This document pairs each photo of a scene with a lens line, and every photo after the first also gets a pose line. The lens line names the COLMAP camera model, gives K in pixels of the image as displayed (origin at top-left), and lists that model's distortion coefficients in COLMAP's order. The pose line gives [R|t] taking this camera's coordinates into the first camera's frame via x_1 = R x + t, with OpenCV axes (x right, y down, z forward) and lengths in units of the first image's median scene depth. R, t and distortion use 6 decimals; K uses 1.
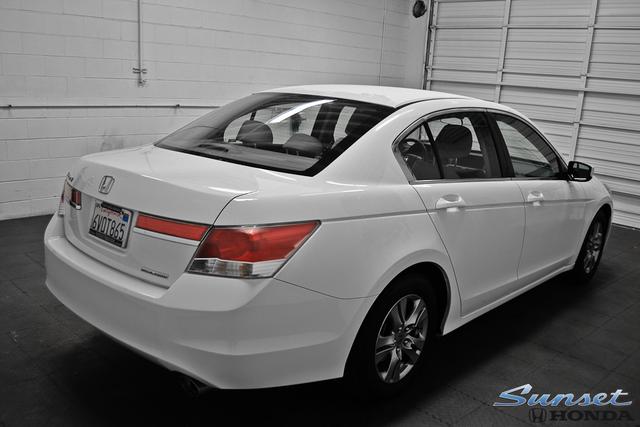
lens RADIAL K [[630.4, 0, 320.0], [0, 630.4, 213.5], [0, 0, 1]] dist [-0.154887, 0.004373]
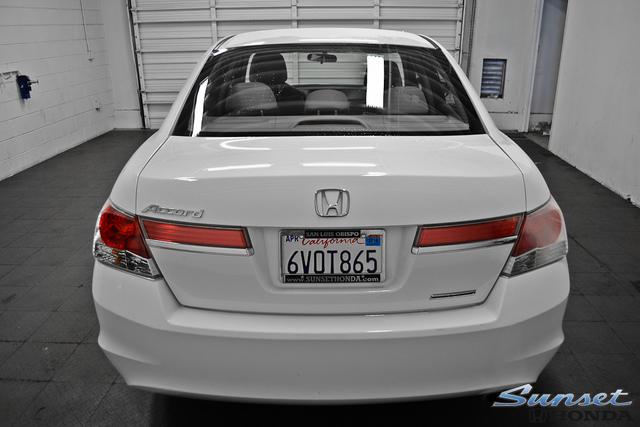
lens RADIAL K [[523.6, 0, 320.0], [0, 523.6, 213.5], [0, 0, 1]] dist [-0.091108, 0.001567]
pose [[0.722834, -0.291078, 0.626725, -0.513384], [0.189445, 0.955679, 0.225362, -0.119916], [-0.664546, -0.044169, 0.745941, 0.424575]]
